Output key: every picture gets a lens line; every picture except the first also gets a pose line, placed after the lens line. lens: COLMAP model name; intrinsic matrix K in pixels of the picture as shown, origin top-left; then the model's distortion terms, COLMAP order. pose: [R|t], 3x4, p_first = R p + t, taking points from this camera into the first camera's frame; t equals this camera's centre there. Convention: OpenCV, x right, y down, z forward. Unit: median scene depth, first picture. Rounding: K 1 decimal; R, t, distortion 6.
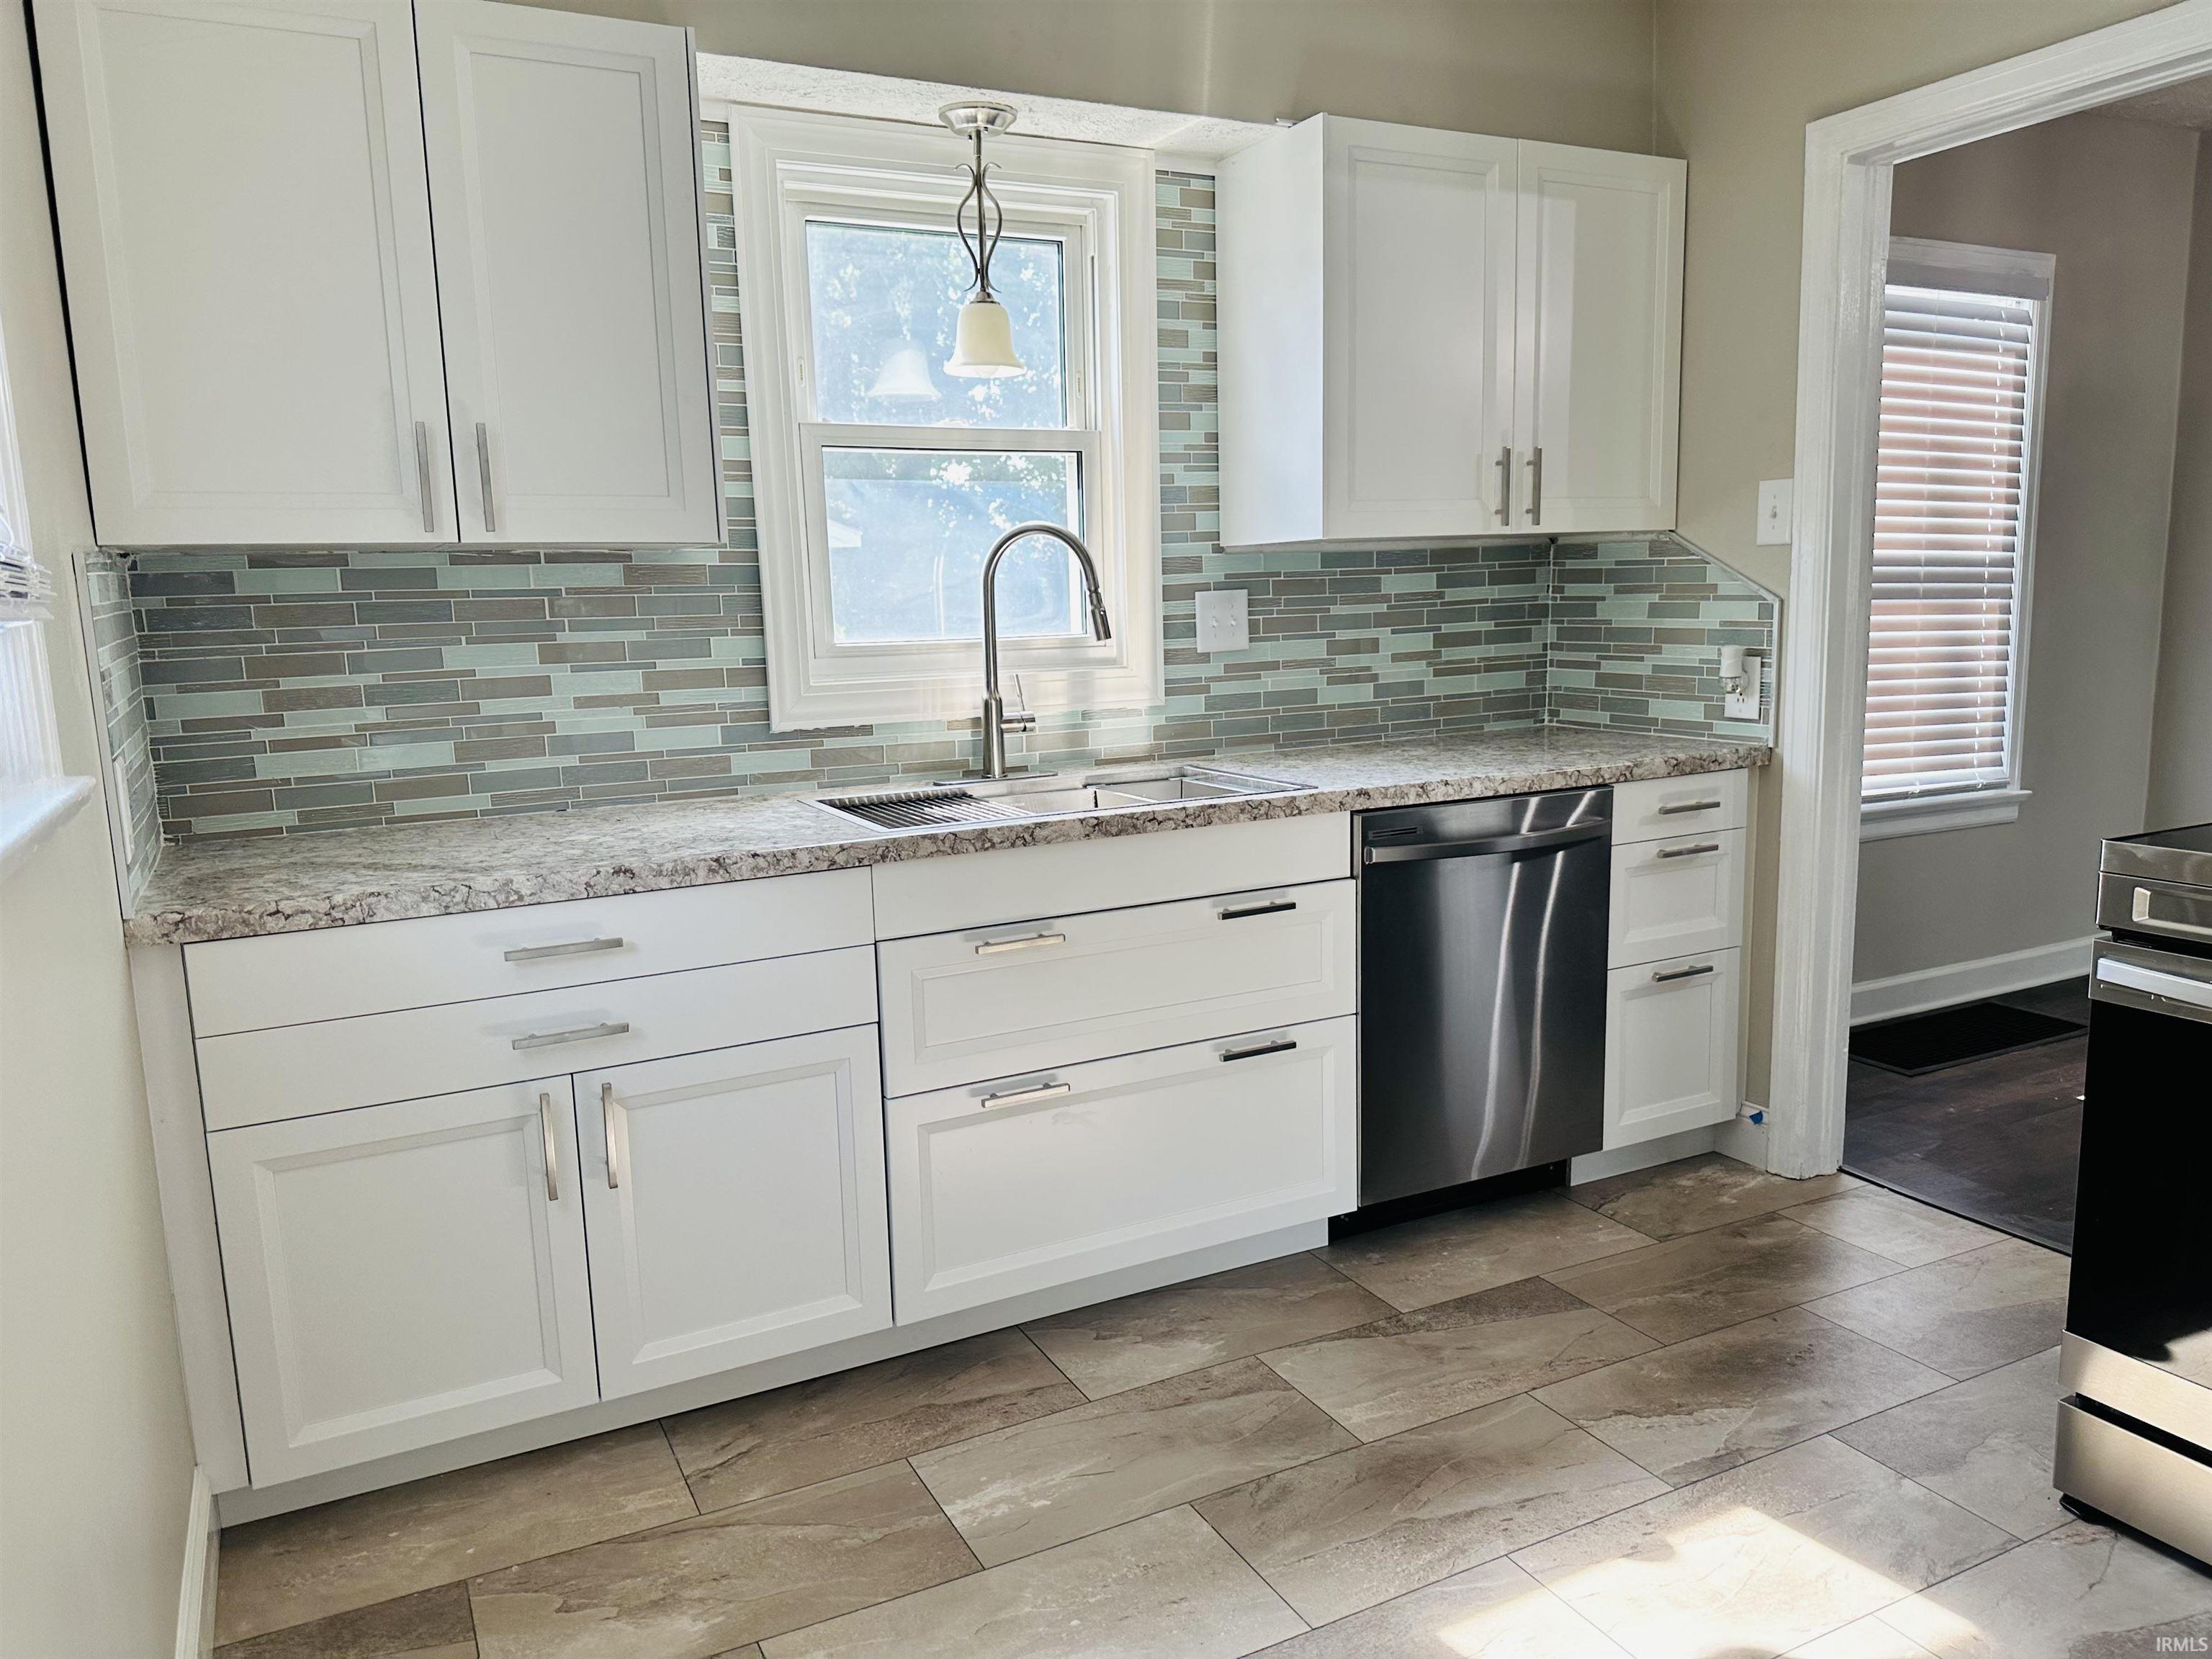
lens RADIAL K [[1574.0, 0, 1106.0], [0, 1574.0, 829.5], [0, 0, 1]] dist [0.023276, -0.018224]
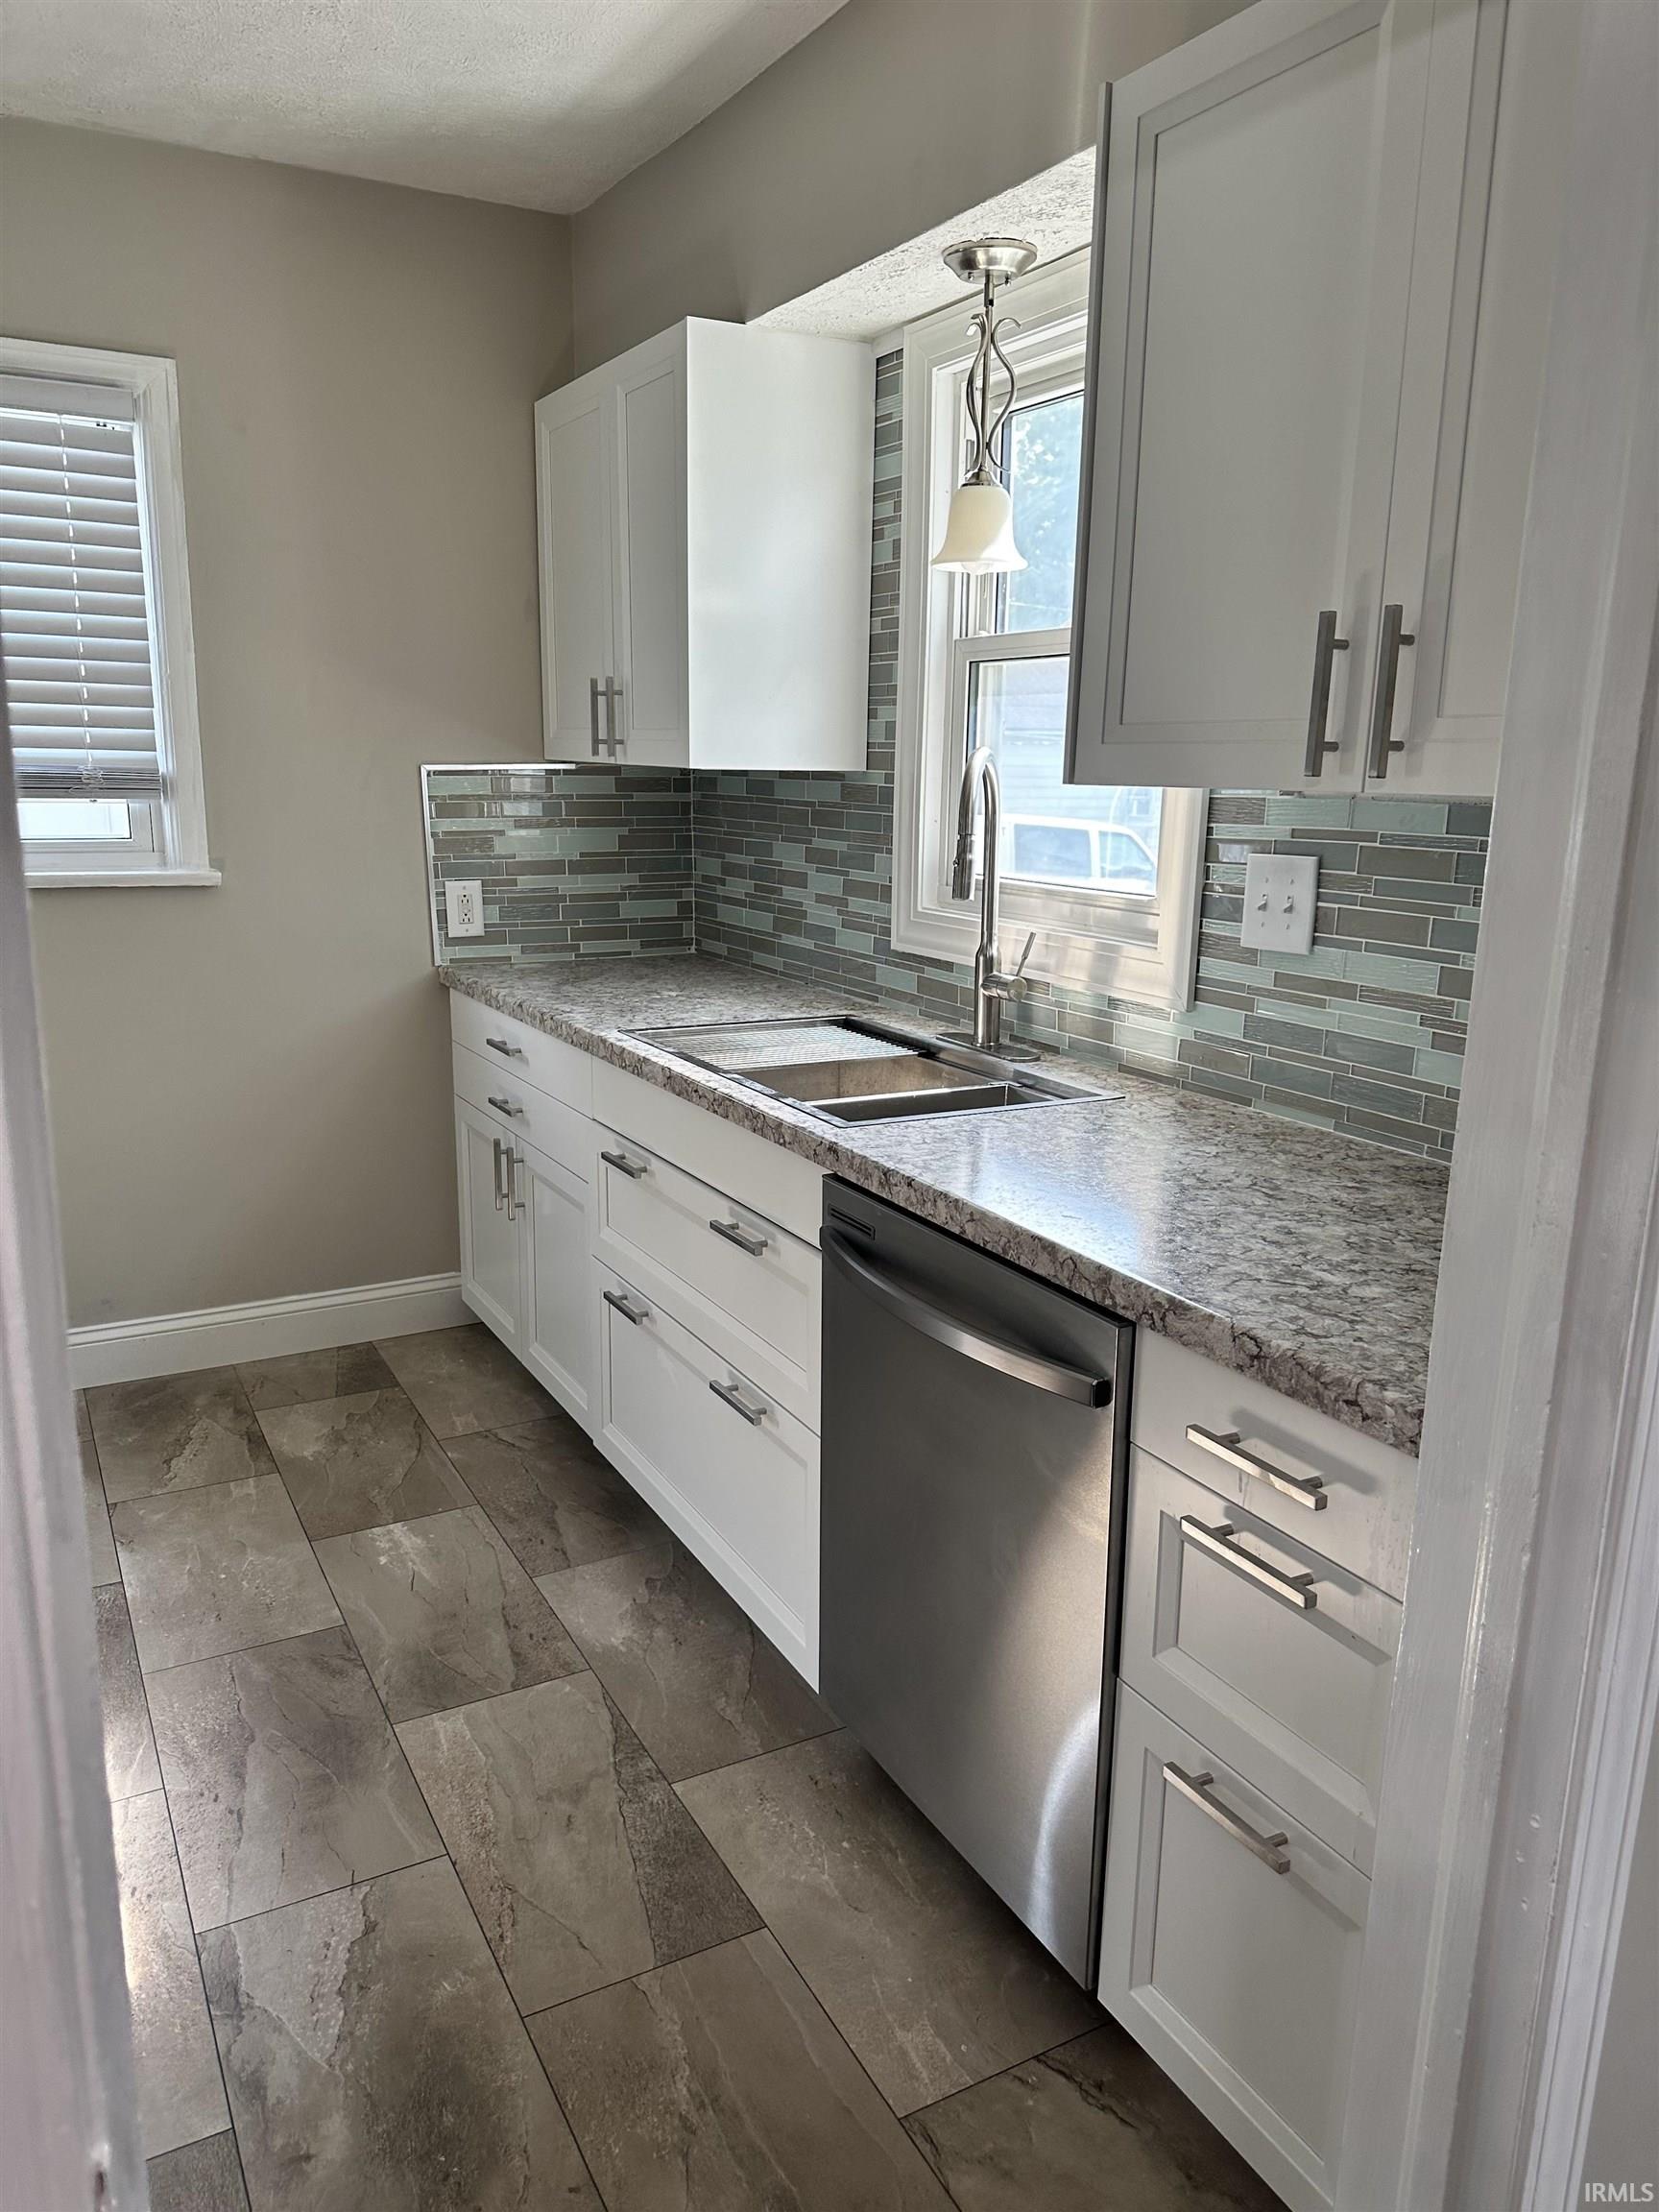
lens RADIAL K [[1572.3, 0, 824.8], [0, 1572.3, 1131.5], [0, 0, 1]] dist [0.073445, -0.082039]
pose [[0.014991, 0.258097, -0.966003, 0.843273], [-0.163809, 0.953692, 0.252265, -0.208767], [0.986378, 0.154459, 0.056575, 0.947790]]
